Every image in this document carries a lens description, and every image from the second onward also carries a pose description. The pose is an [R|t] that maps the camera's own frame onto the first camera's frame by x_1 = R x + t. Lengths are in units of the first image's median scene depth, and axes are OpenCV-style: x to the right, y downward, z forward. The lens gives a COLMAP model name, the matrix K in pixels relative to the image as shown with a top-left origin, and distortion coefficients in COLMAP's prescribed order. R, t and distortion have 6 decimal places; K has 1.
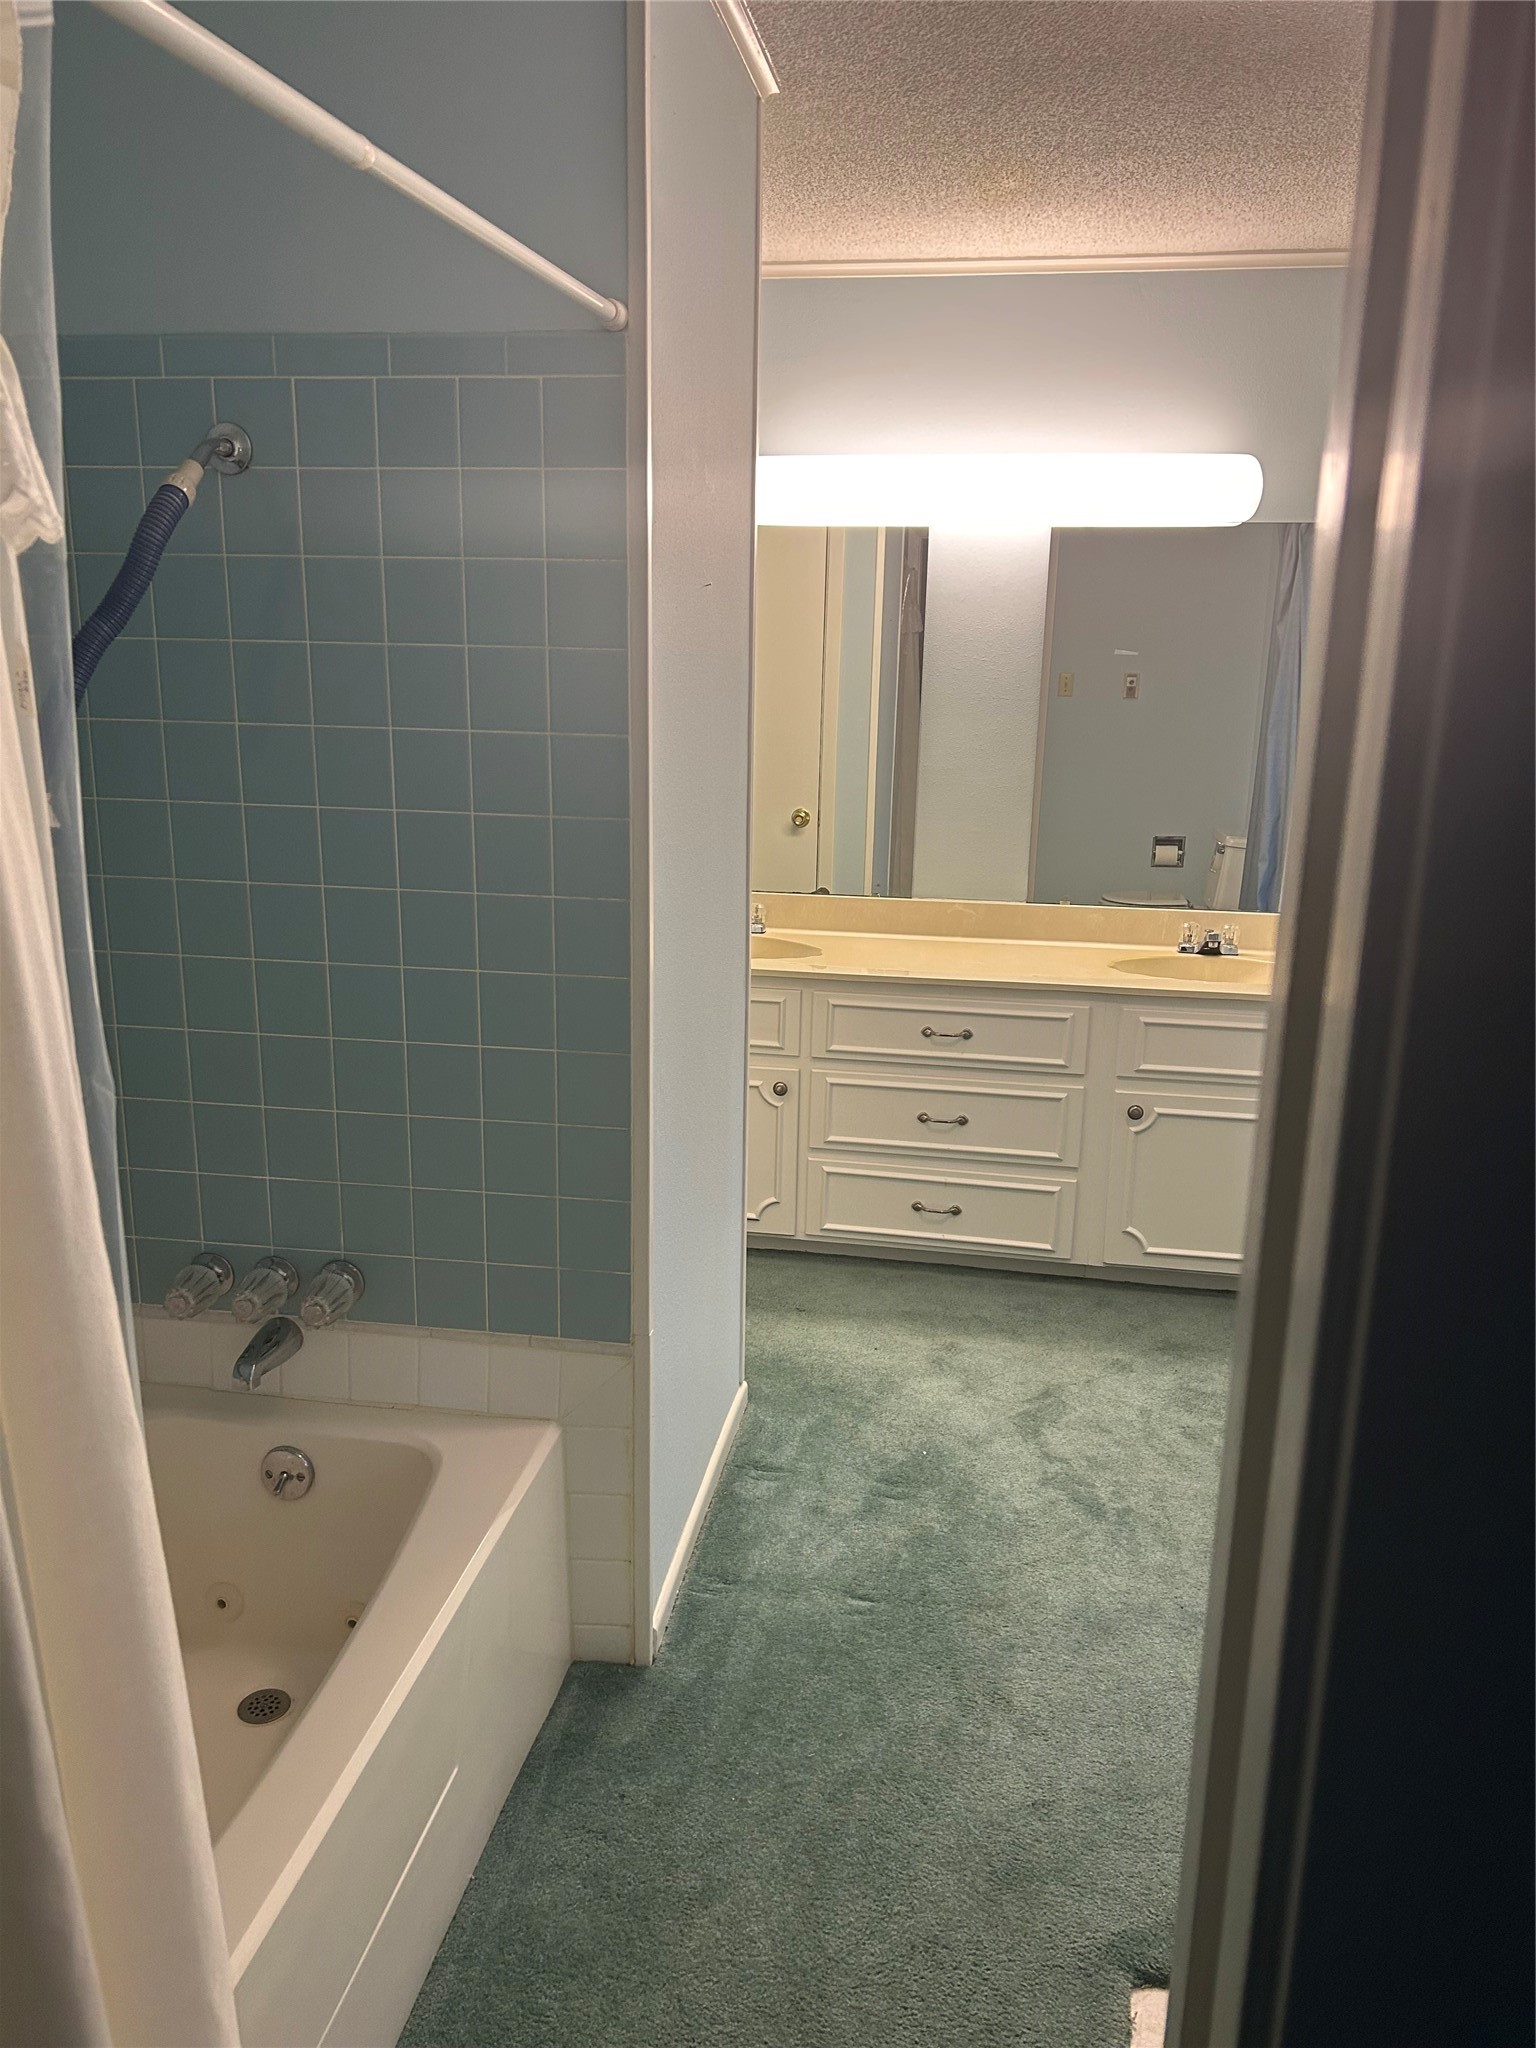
lens RADIAL K [[1554.8, 0, 768.0], [0, 1554.8, 1024.0], [0, 0, 1]] dist [0.002407, -0.001688]
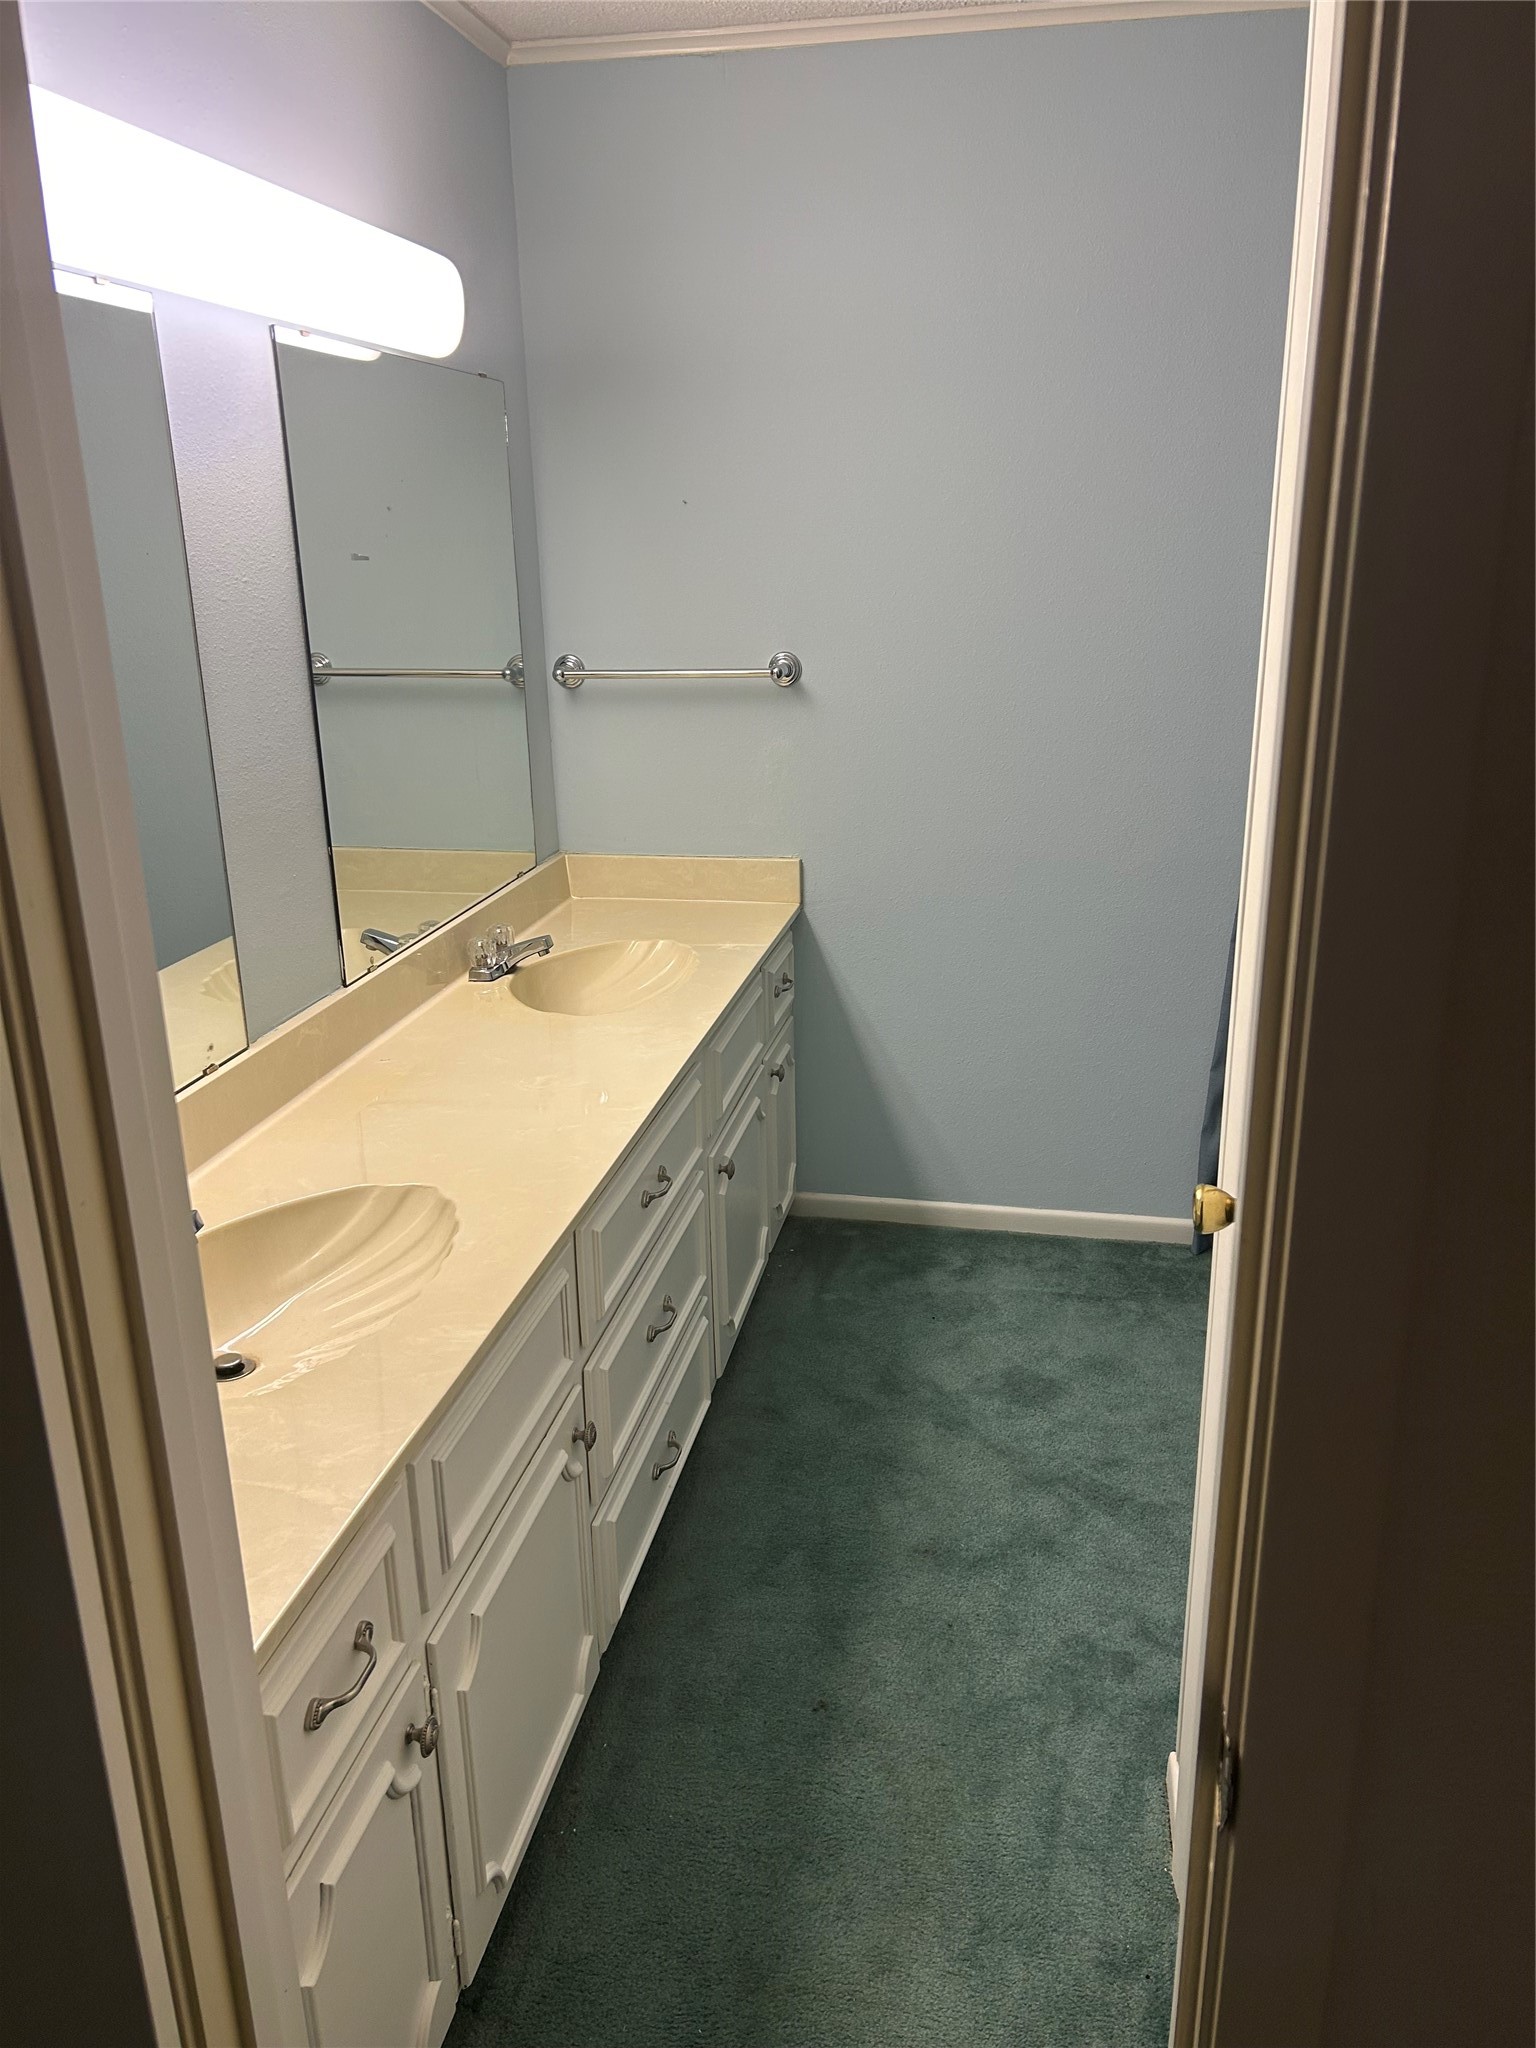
lens RADIAL K [[1554.8, 0, 768.0], [0, 1554.8, 1024.0], [0, 0, 1]] dist [0.002407, -0.001688]
pose [[0.031292, -0.320638, 0.946685, -0.435606], [0.266050, 0.915651, 0.301333, -0.222121], [-0.963451, 0.242436, 0.113958, 0.838621]]
